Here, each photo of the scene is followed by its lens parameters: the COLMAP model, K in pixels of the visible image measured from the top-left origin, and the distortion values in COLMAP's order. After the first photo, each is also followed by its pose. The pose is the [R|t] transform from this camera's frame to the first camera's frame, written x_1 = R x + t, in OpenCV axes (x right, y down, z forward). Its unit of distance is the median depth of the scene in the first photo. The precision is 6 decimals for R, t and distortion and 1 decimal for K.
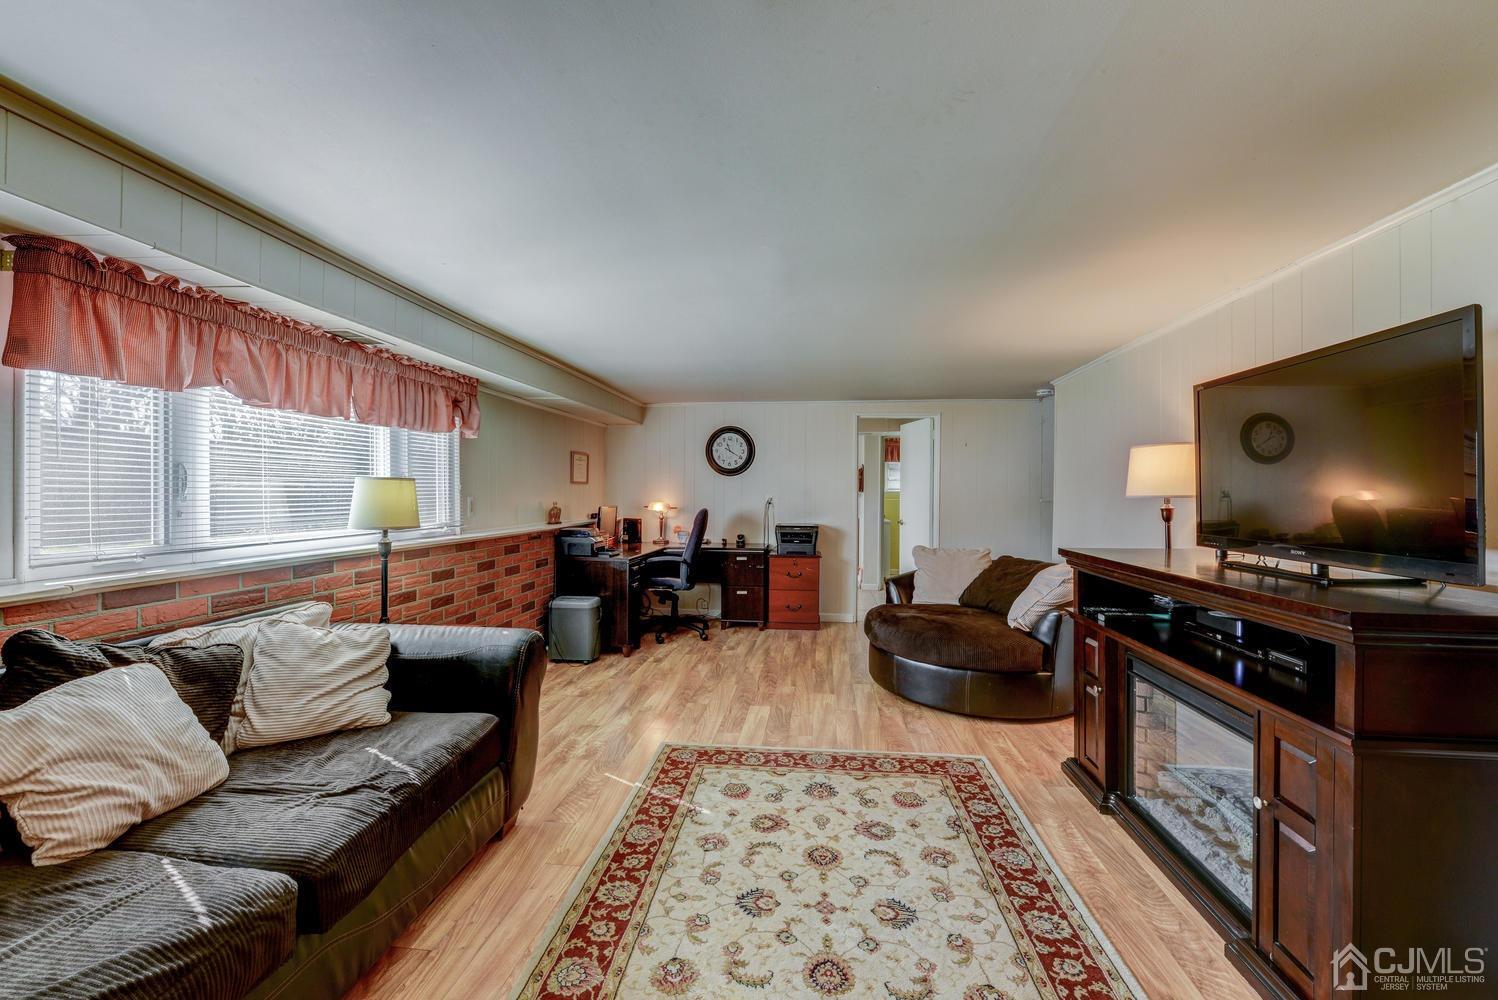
lens RADIAL K [[596.6, 0, 746.1], [0, 596.6, 494.6], [0, 0, 1]] dist [0.000294, 0.000023]
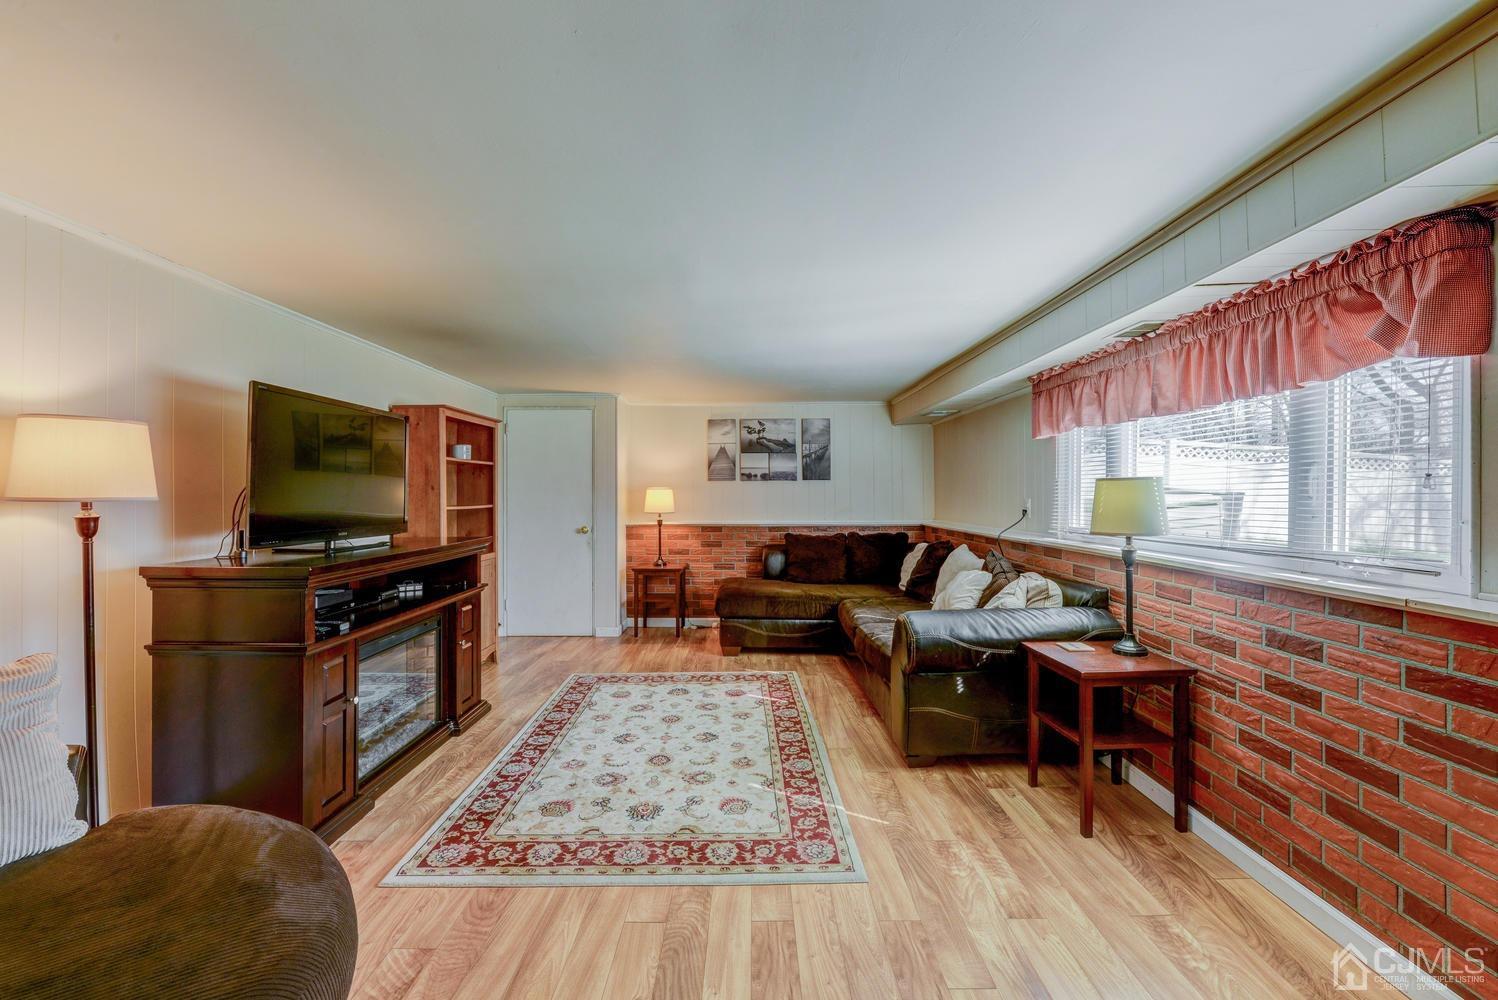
lens RADIAL K [[596.6, 0, 741.8], [0, 596.6, 496.2], [0, 0, 1]] dist [0.000294, 0.000023]
pose [[-0.993526, -0.000445, -0.113600, 0.078687], [-0.001121, 0.999982, 0.005887, -0.005319], [0.113596, 0.005976, -0.993509, 1.917929]]
